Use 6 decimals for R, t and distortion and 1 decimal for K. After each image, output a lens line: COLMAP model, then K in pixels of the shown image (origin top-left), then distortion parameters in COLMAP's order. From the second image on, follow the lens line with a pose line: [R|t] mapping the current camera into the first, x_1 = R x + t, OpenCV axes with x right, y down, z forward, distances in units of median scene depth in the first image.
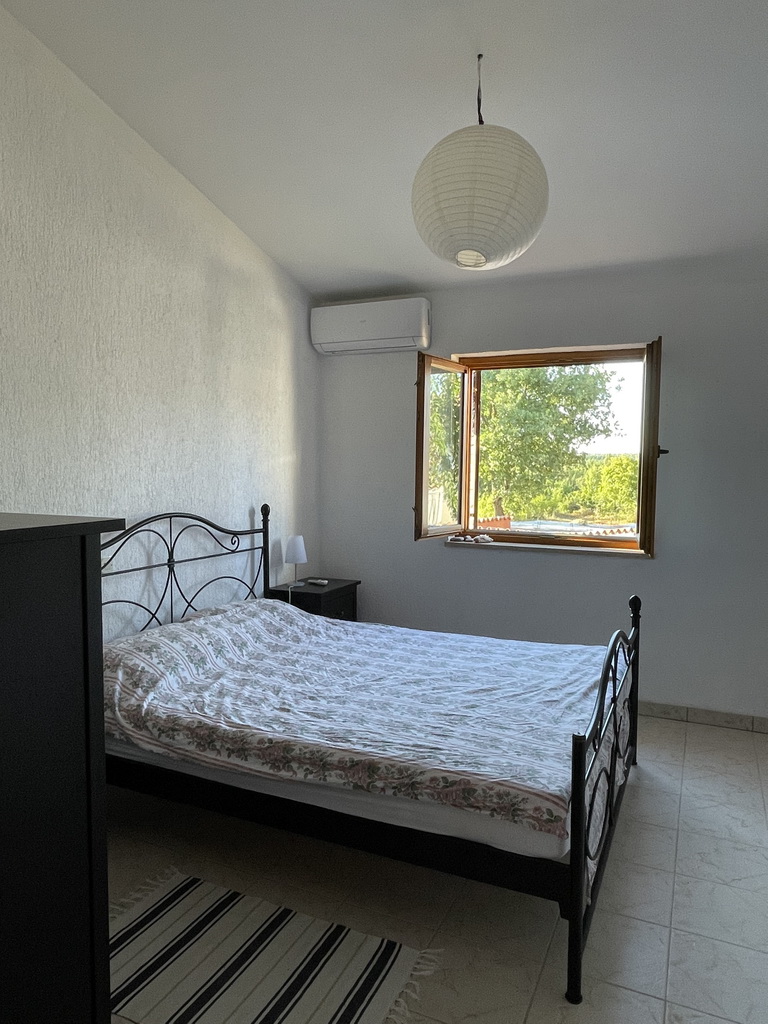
lens RADIAL K [[685.2, 0, 383.1], [0, 685.2, 513.9], [0, 0, 1]] dist [-0.023841, 0.002062]
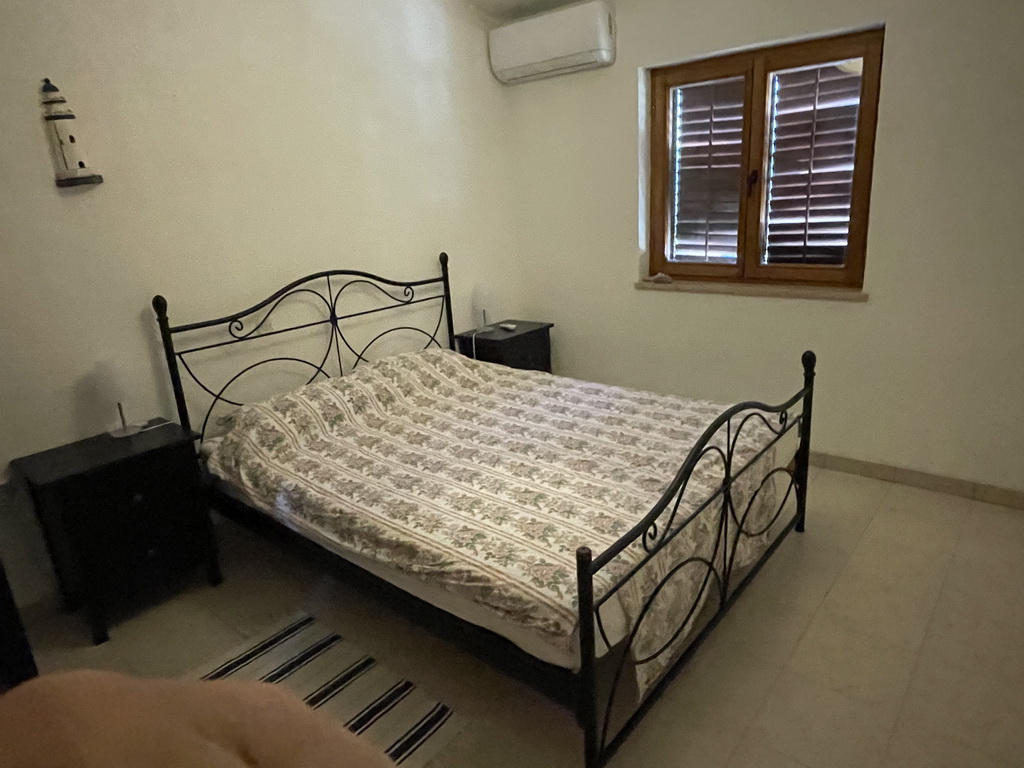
lens RADIAL K [[633.0, 0, 512.8], [0, 633.0, 380.3], [0, 0, 1]] dist [-0.005722, 0.000310]
pose [[0.963264, 0.012751, -0.268253, 0.246963], [0.048150, 0.974486, 0.219222, -0.041690], [0.264204, -0.224085, 0.938074, 0.159156]]
